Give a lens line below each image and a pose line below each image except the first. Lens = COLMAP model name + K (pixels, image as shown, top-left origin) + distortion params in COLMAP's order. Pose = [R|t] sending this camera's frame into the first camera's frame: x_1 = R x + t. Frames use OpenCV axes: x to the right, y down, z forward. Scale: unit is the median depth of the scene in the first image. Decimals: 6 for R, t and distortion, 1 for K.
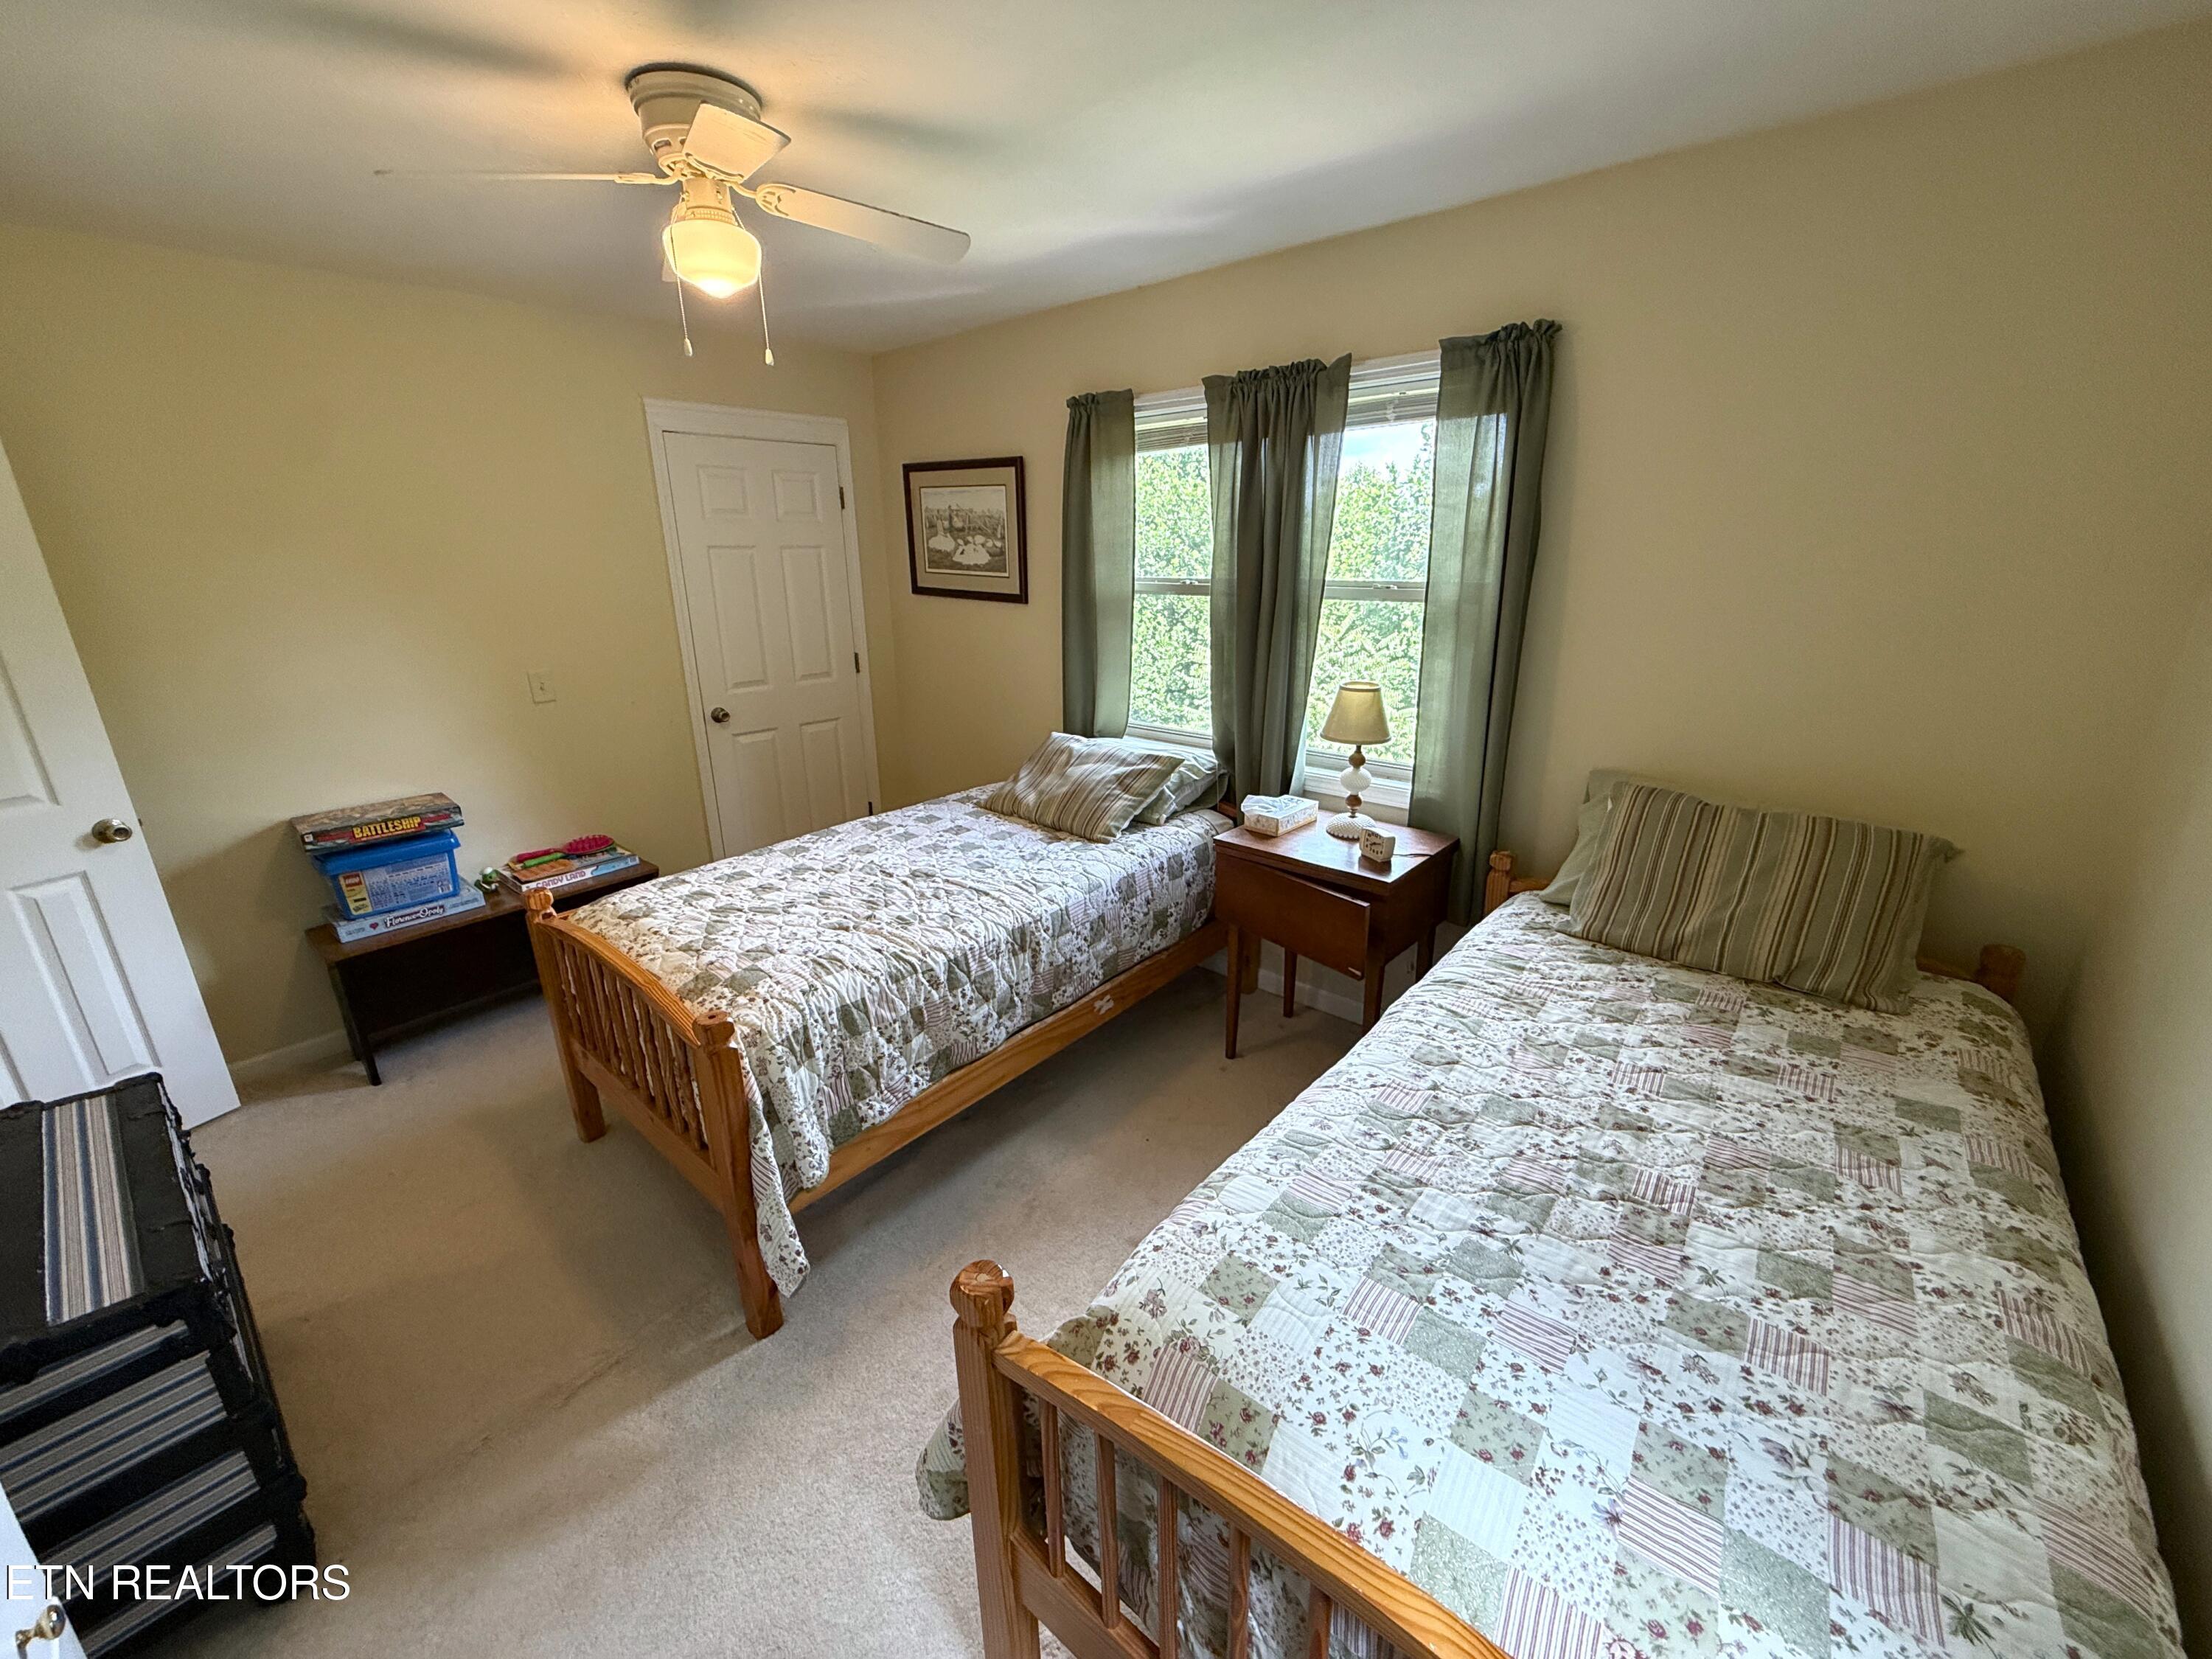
lens RADIAL K [[895.8, 0, 1091.5], [0, 895.8, 828.2], [0, 0, 1]] dist [0.001388, -0.000264]
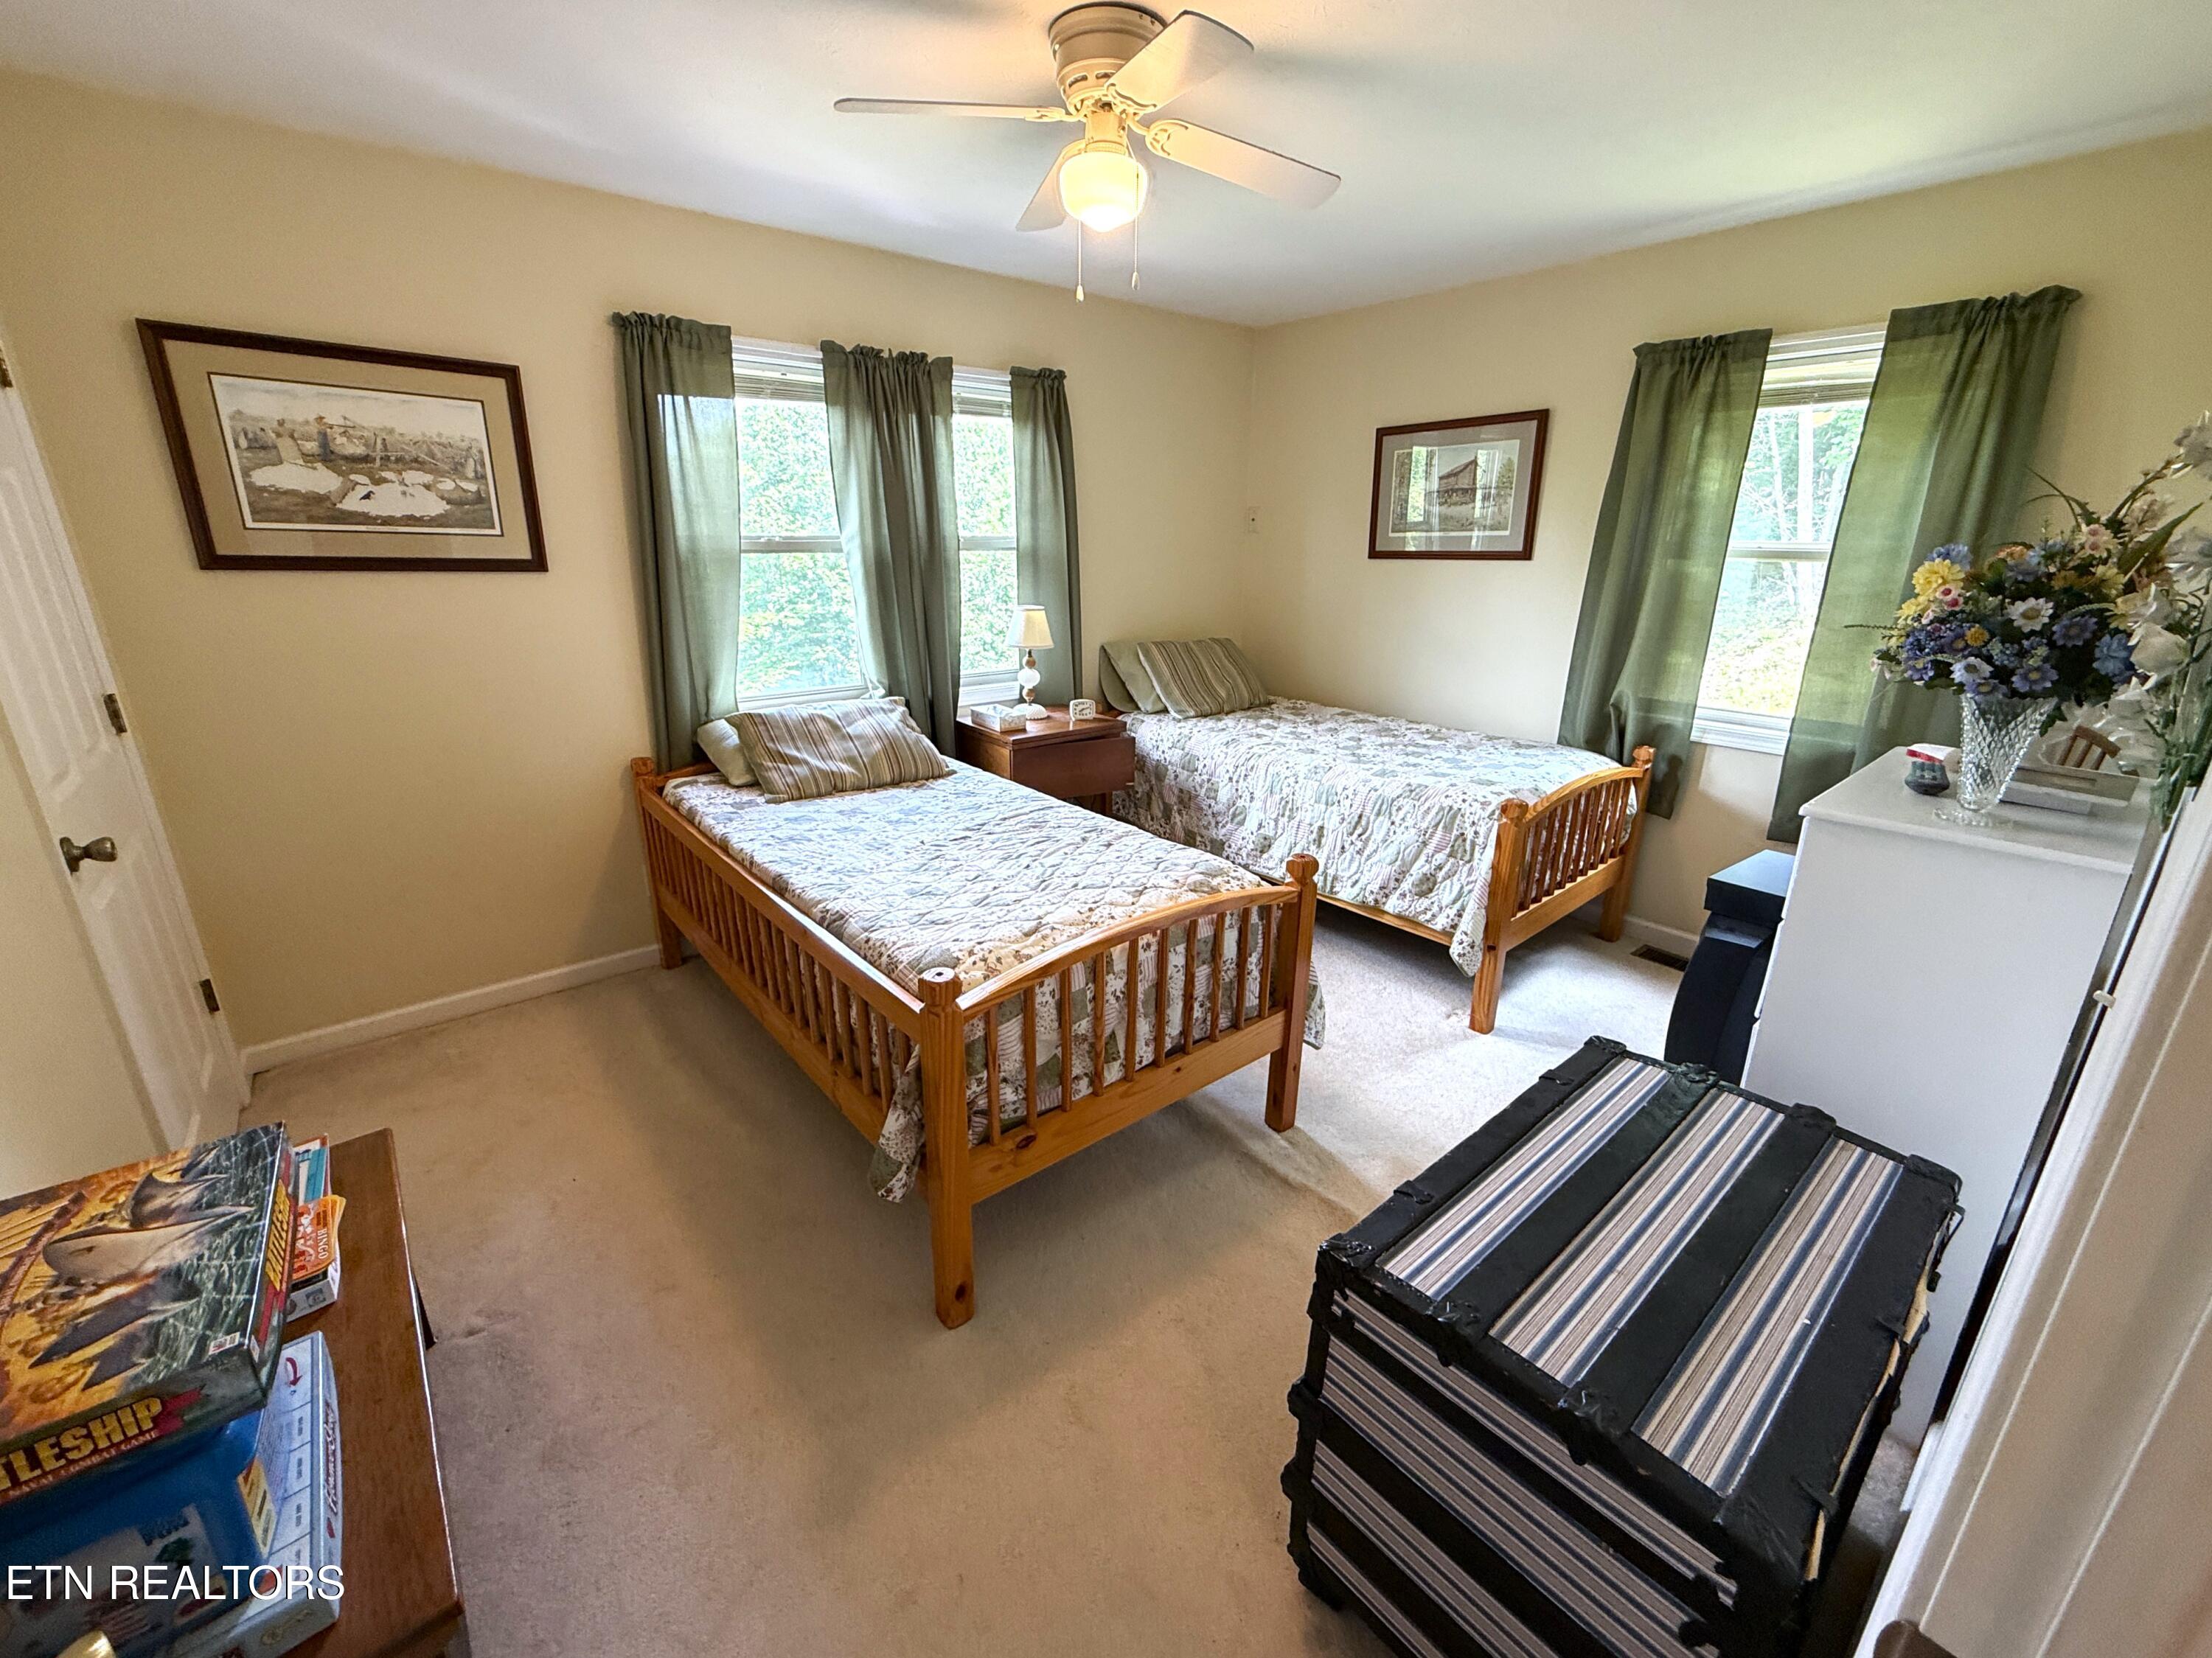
lens RADIAL K [[895.7, 0, 1091.5], [0, 895.7, 827.7], [0, 0, 1]] dist [0.001388, -0.000264]
pose [[0.162762, -0.290457, 0.942944, -0.799974], [0.294238, 0.926492, 0.234601, -0.102507], [-0.941771, 0.239266, 0.236261, 0.481951]]
